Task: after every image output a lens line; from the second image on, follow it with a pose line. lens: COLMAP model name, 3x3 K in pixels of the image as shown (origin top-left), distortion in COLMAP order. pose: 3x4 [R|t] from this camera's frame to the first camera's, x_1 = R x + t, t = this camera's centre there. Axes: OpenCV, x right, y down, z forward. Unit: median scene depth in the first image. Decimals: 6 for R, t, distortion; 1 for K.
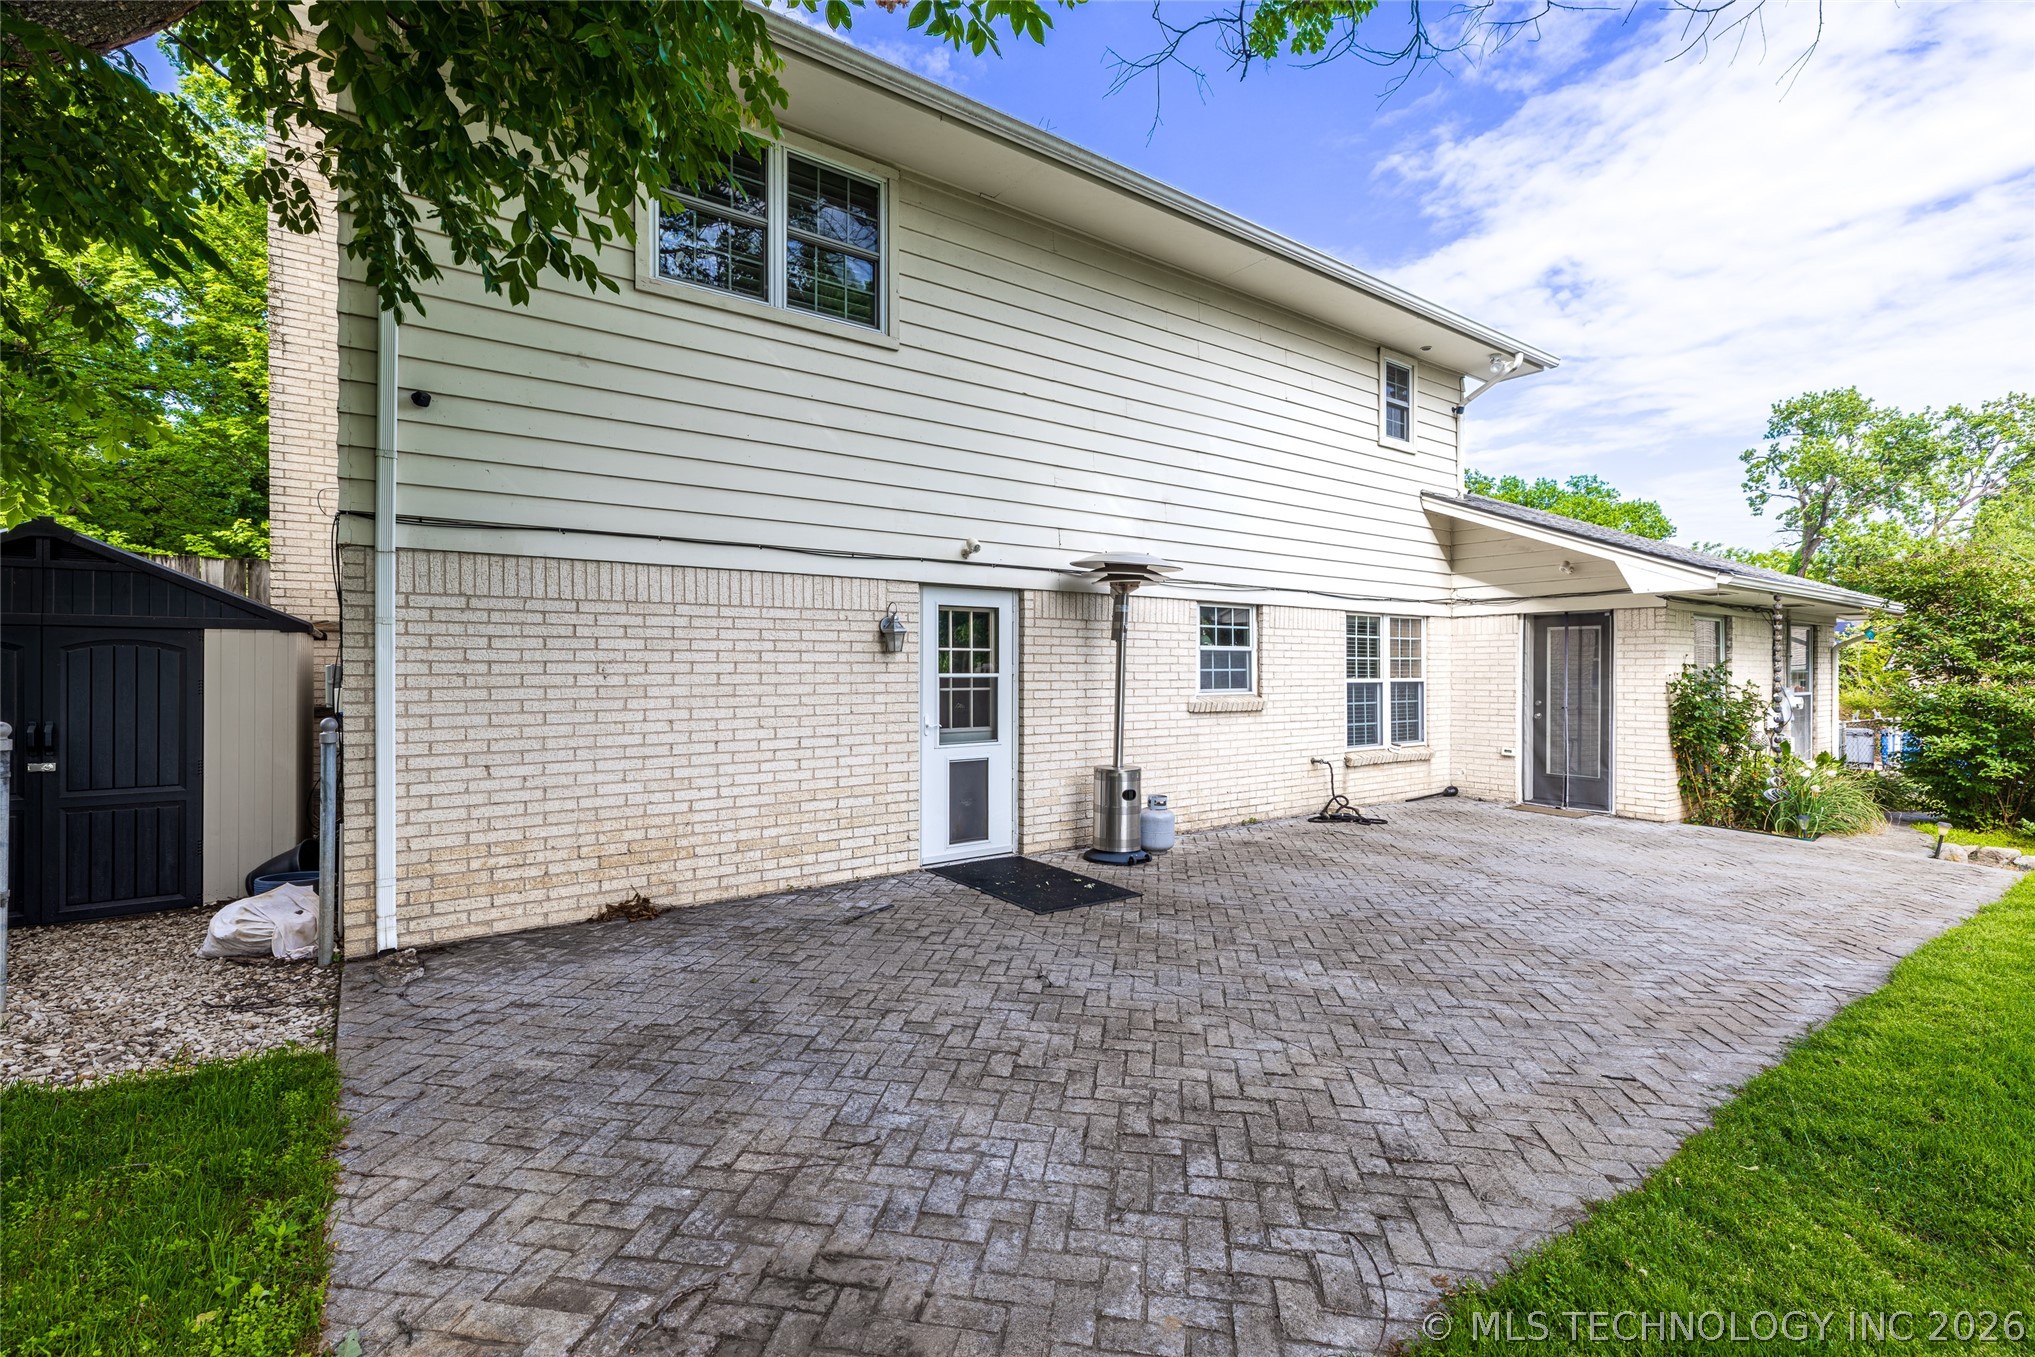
lens RADIAL K [[905.9, 0, 1014.2], [0, 905.9, 668.3], [0, 0, 1]] dist [0.005242, -0.000409]
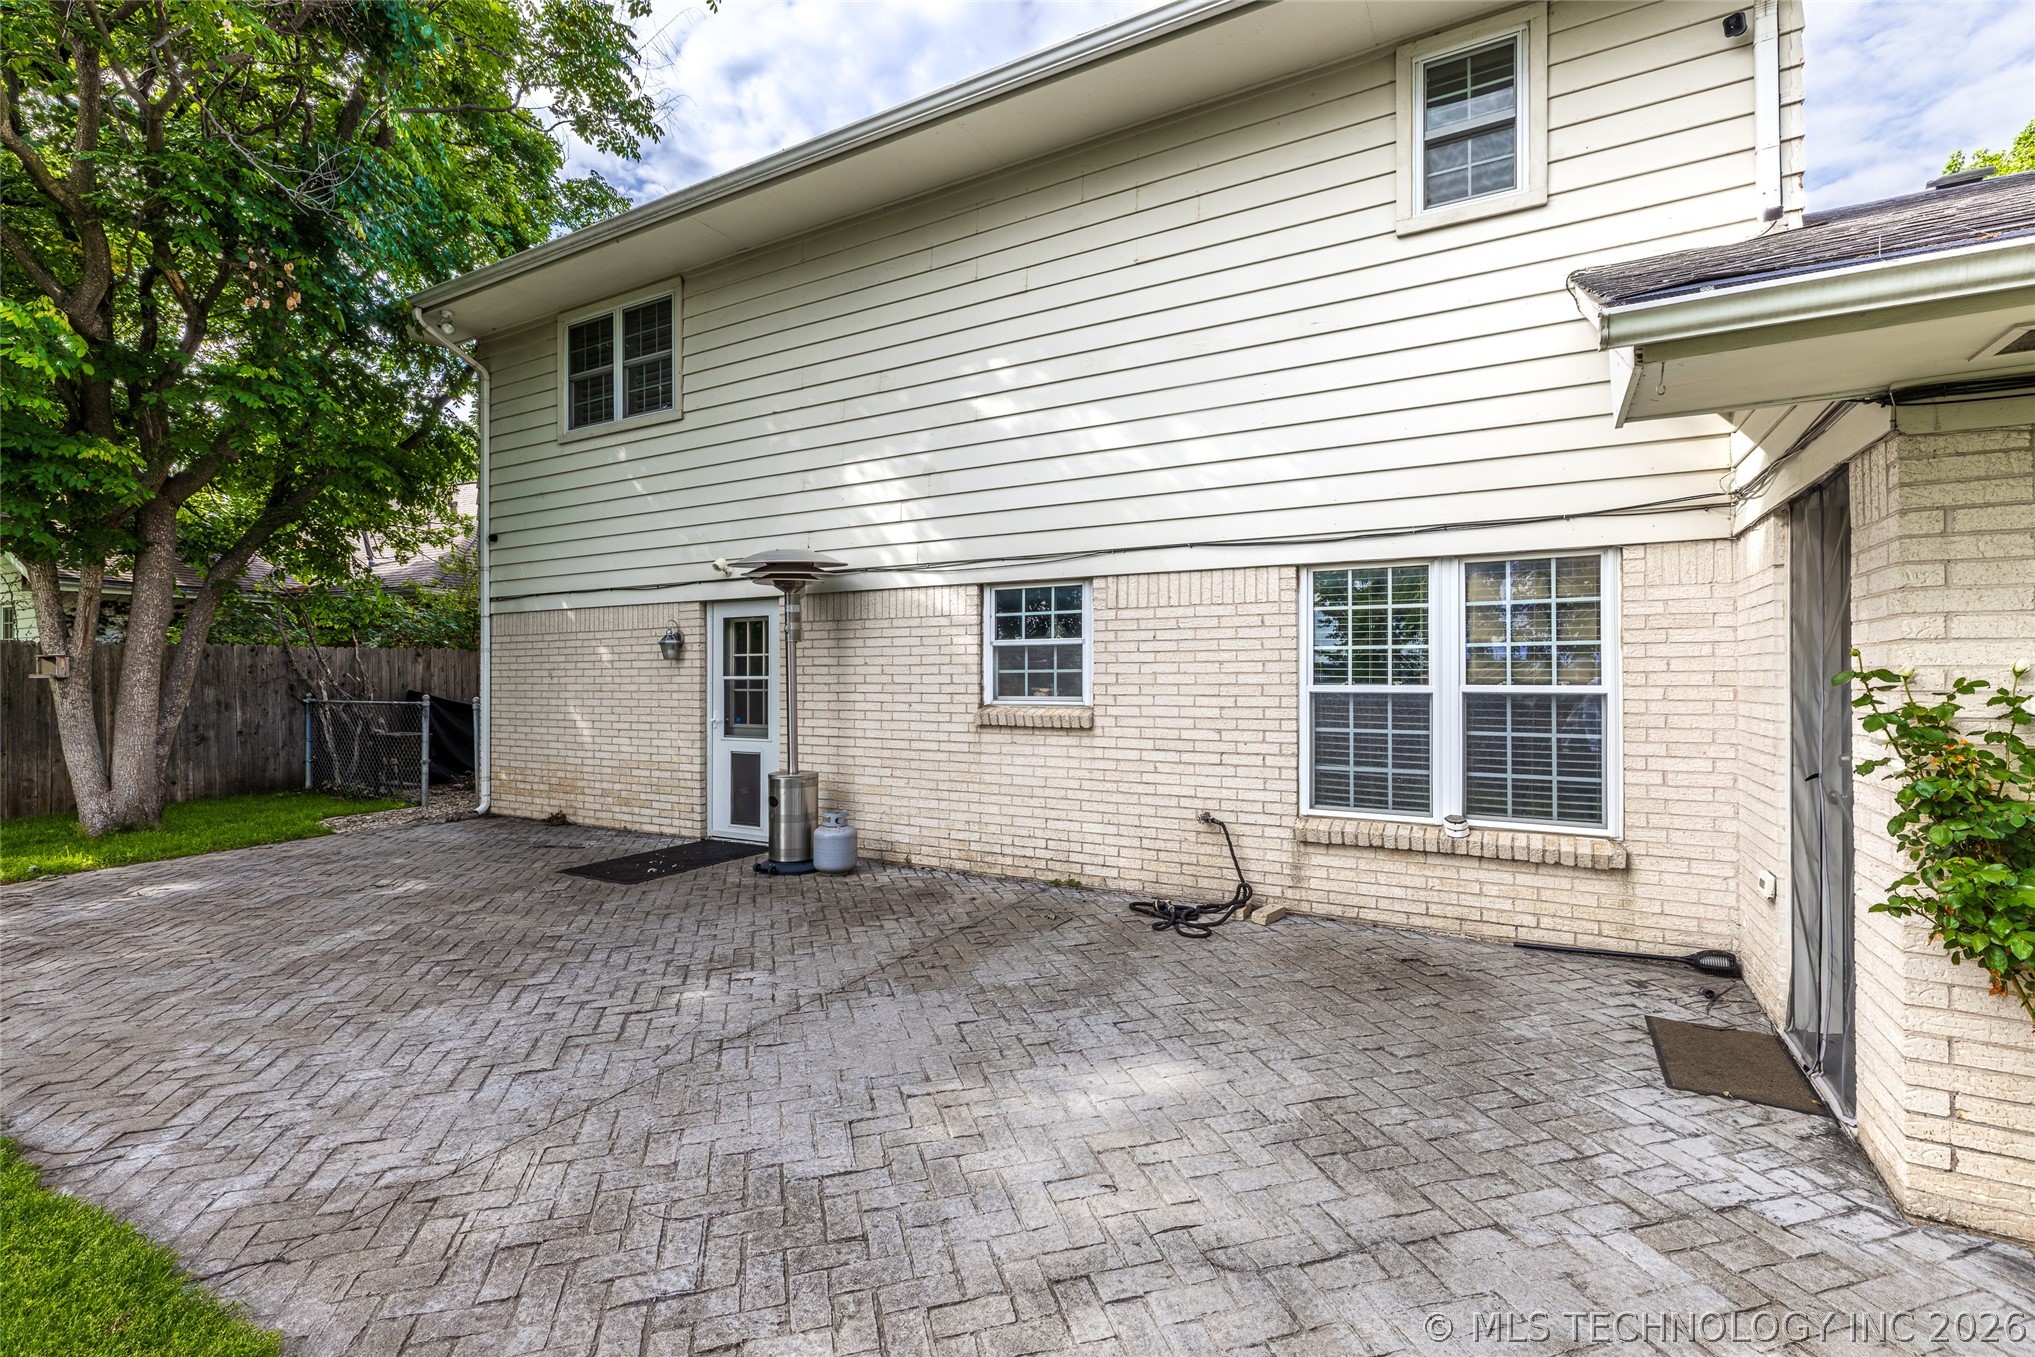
lens RADIAL K [[905.9, 0, 1020.1], [0, 905.9, 668.0], [0, 0, 1]] dist [0.005242, -0.000409]
pose [[0.416608, -0.009580, -0.909036, 1.393875], [0.004868, 0.999954, -0.008307, 0.008092], [0.909073, -0.000964, 0.416636, 1.043584]]
